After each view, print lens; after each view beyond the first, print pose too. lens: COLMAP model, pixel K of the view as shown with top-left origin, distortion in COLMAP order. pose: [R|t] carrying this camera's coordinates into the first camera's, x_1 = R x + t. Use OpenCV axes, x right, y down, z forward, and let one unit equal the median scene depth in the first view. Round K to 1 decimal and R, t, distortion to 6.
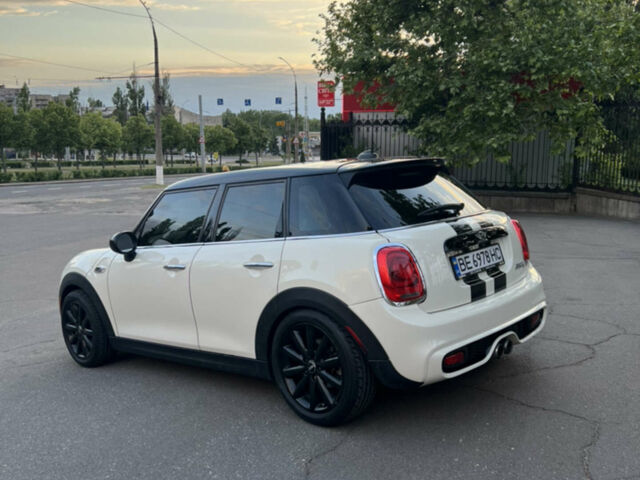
lens RADIAL K [[648.5, 0, 317.3], [0, 648.5, 237.9], [0, 0, 1]] dist [0.097033, -0.179468]
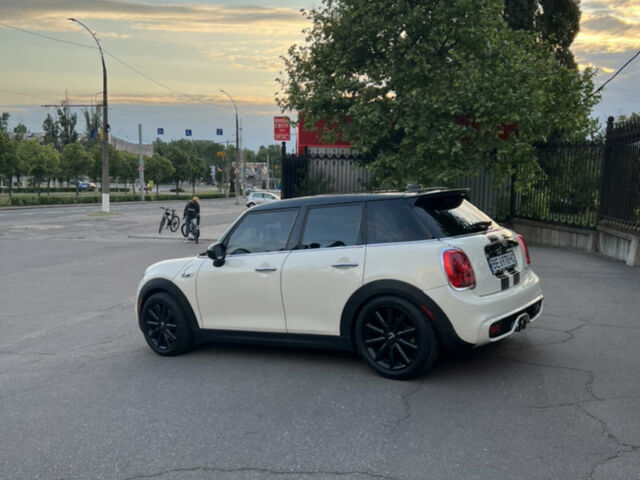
lens RADIAL K [[648.5, 0, 317.3], [0, 648.5, 237.9], [0, 0, 1]] dist [0.097033, -0.179468]
pose [[0.993934, 0.007672, 0.109715, -0.068594], [-0.002485, 0.998876, -0.047327, 0.011357], [-0.109954, 0.046768, 0.992836, -0.079479]]
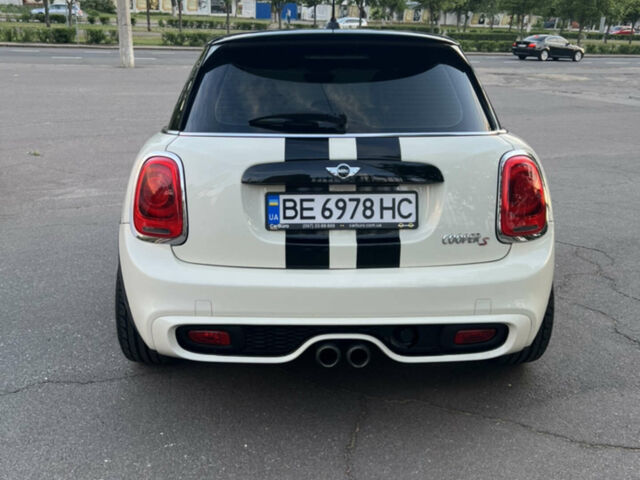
lens RADIAL K [[648.5, 0, 317.3], [0, 648.5, 237.9], [0, 0, 1]] dist [0.097033, -0.179468]
pose [[0.702619, 0.259317, -0.662632, 0.146116], [-0.132672, 0.962642, 0.236046, -0.018562], [0.699089, -0.077938, 0.710775, 0.124302]]
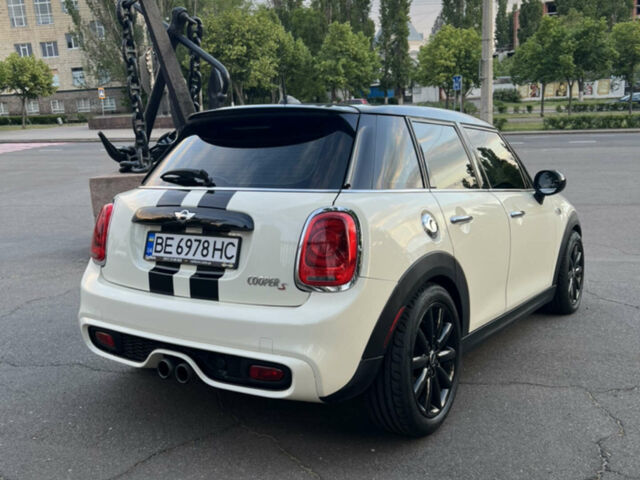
lens RADIAL K [[648.5, 0, 317.3], [0, 648.5, 237.9], [0, 0, 1]] dist [0.097033, -0.179468]
pose [[0.157304, 0.199930, -0.967100, 0.223642], [-0.098521, 0.977584, 0.186072, -0.029426], [0.982624, 0.066010, 0.173475, 0.230202]]
